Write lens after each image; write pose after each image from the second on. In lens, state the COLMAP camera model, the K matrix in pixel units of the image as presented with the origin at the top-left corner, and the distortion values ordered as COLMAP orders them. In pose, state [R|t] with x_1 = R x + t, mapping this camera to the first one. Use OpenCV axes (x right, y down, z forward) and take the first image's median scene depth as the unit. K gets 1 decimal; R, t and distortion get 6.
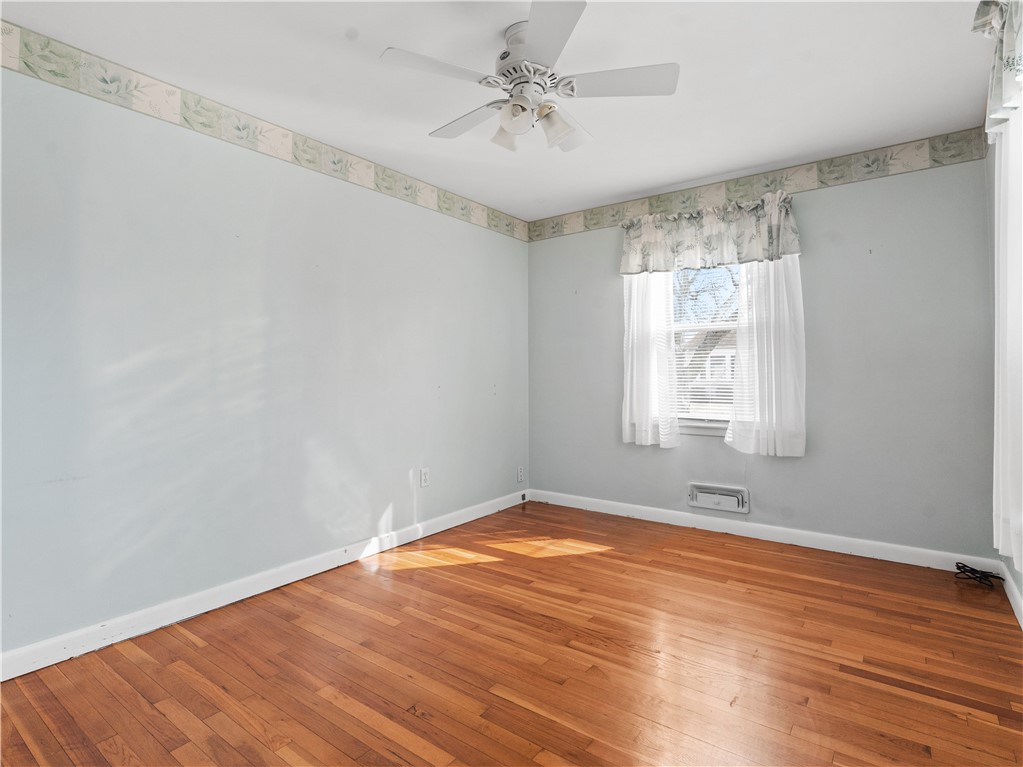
lens RADIAL K [[536.4, 0, 511.5], [0, 536.4, 338.4], [0, 0, 1]] dist [-0.003530, 0.000243]
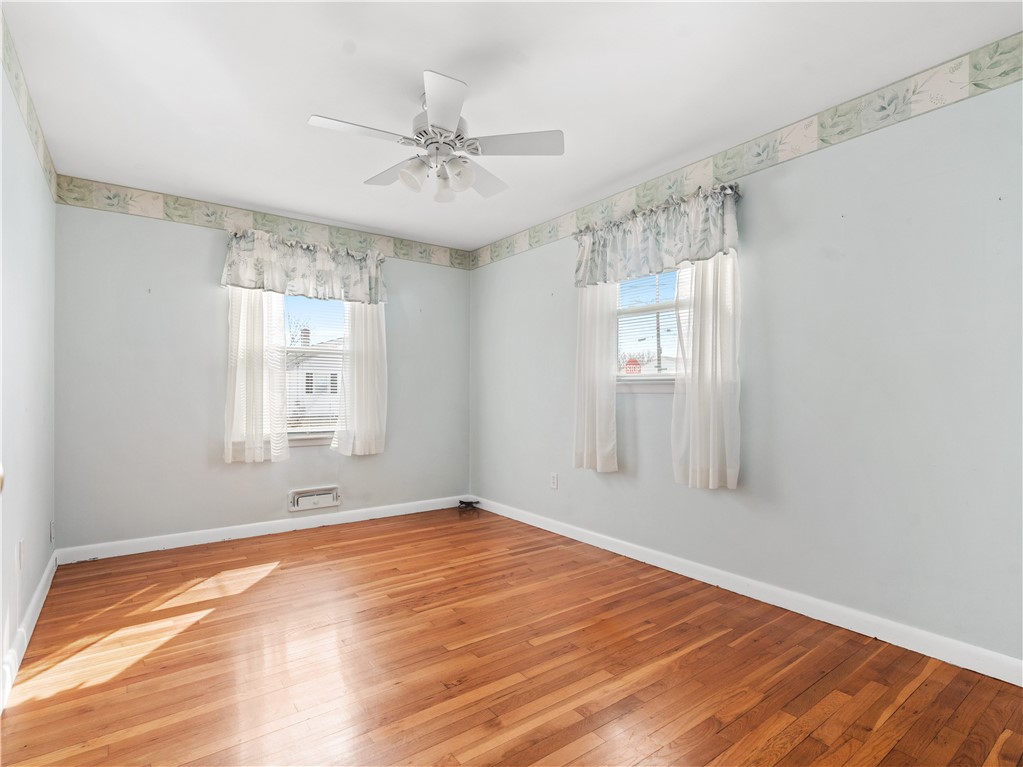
lens RADIAL K [[523.8, 0, 515.0], [0, 523.8, 381.6], [0, 0, 1]] dist [-0.002645, 0.000487]
pose [[0.282684, 0.022822, 0.958942, -0.597839], [-0.067019, 0.997744, -0.003989, 0.021877], [-0.956869, -0.063140, 0.283576, 0.288854]]
